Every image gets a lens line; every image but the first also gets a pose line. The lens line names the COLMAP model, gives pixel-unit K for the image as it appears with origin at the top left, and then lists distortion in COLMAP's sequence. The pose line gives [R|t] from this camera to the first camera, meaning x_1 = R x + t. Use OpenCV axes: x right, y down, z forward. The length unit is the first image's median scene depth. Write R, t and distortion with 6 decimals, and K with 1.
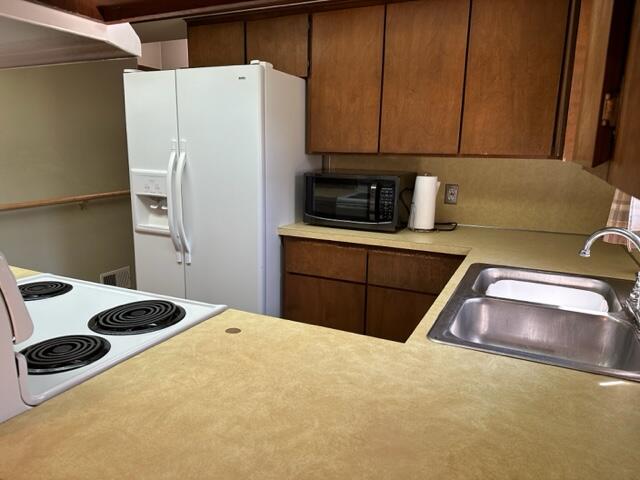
lens RADIAL K [[458.7, 0, 320.0], [0, 458.7, 240.0], [0, 0, 1]] dist [0.002733, 0.001002]
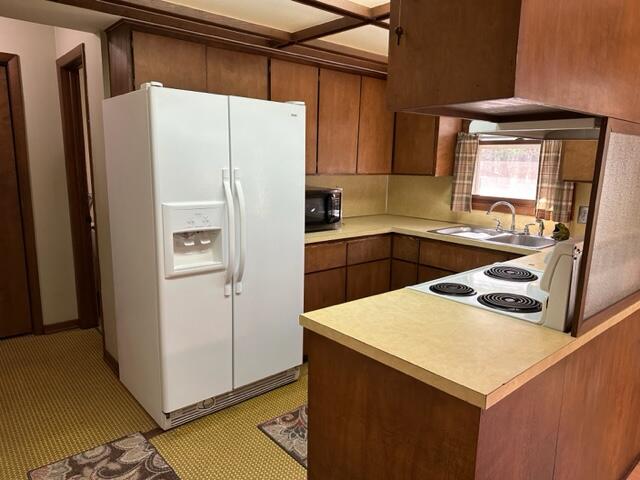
lens RADIAL K [[441.3, 0, 320.0], [0, 441.3, 240.0], [0, 0, 1]] dist [0.144890, -0.211948]
pose [[0.409055, -0.167686, 0.896970, -1.162660], [0.172316, 0.979480, 0.104527, -0.142850], [-0.896092, 0.111805, 0.429556, 0.471460]]
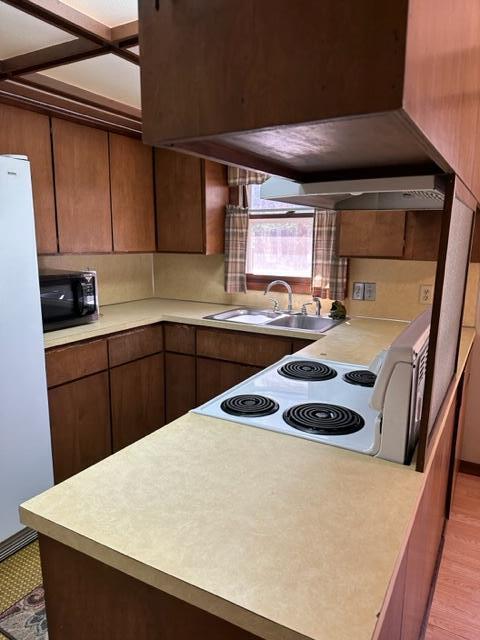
lens RADIAL K [[441.3, 0, 234.7], [0, 441.3, 317.1], [0, 0, 1]] dist [0.144890, -0.211948]
pose [[0.085751, -0.188404, 0.978341, -0.936958], [0.198652, 0.965474, 0.168514, -0.153410], [-0.976312, 0.179899, 0.120217, 0.537099]]
